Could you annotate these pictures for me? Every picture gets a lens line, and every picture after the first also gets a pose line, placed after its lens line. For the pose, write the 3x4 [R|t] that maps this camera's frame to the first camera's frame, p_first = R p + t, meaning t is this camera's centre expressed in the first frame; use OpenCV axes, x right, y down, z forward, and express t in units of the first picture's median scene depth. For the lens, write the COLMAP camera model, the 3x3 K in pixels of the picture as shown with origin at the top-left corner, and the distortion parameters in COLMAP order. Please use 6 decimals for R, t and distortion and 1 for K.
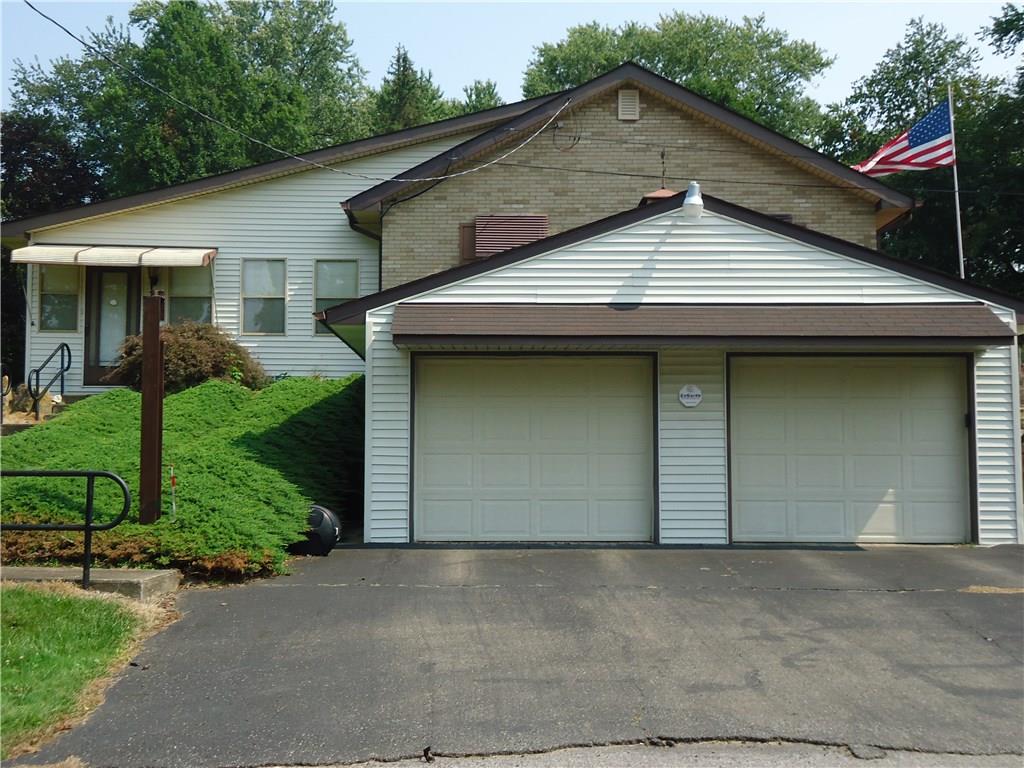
lens RADIAL K [[1200.3, 0, 512.0], [0, 1200.3, 384.0], [0, 0, 1]] dist [0.071367, -0.022118]
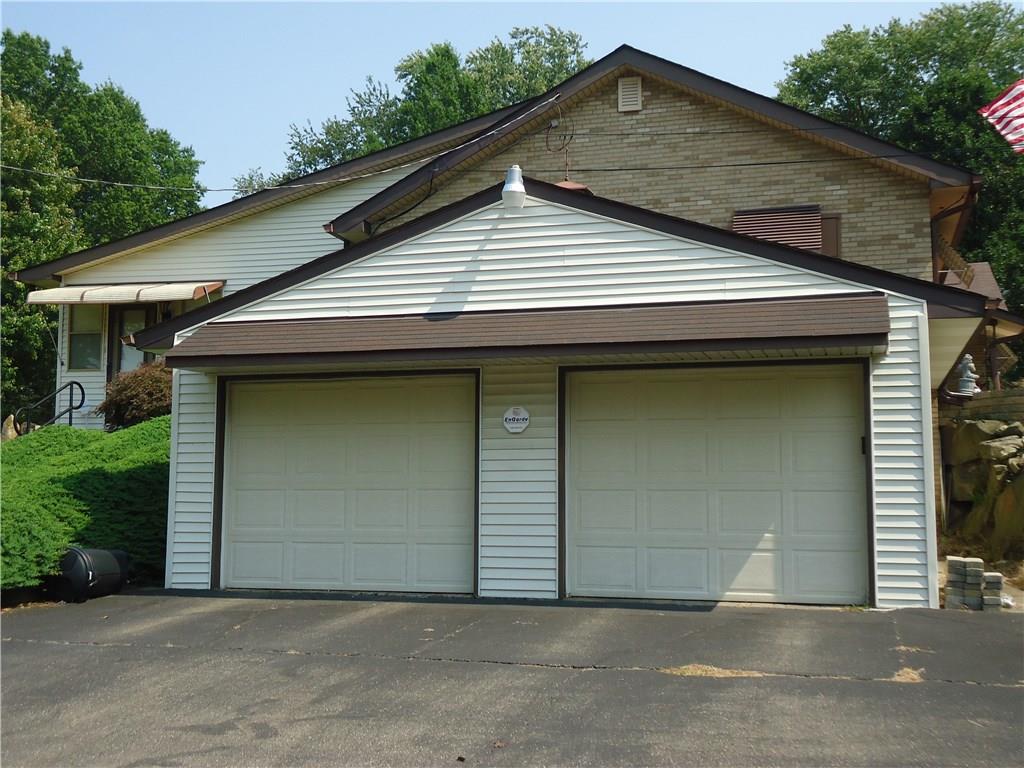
lens RADIAL K [[1200.3, 0, 512.0], [0, 1200.3, 384.0], [0, 0, 1]] dist [0.071367, -0.022118]
pose [[0.955812, -0.026753, -0.292760, 0.352758], [0.017320, 0.999245, -0.034766, 0.012723], [0.293469, 0.028159, 0.955554, 0.180407]]
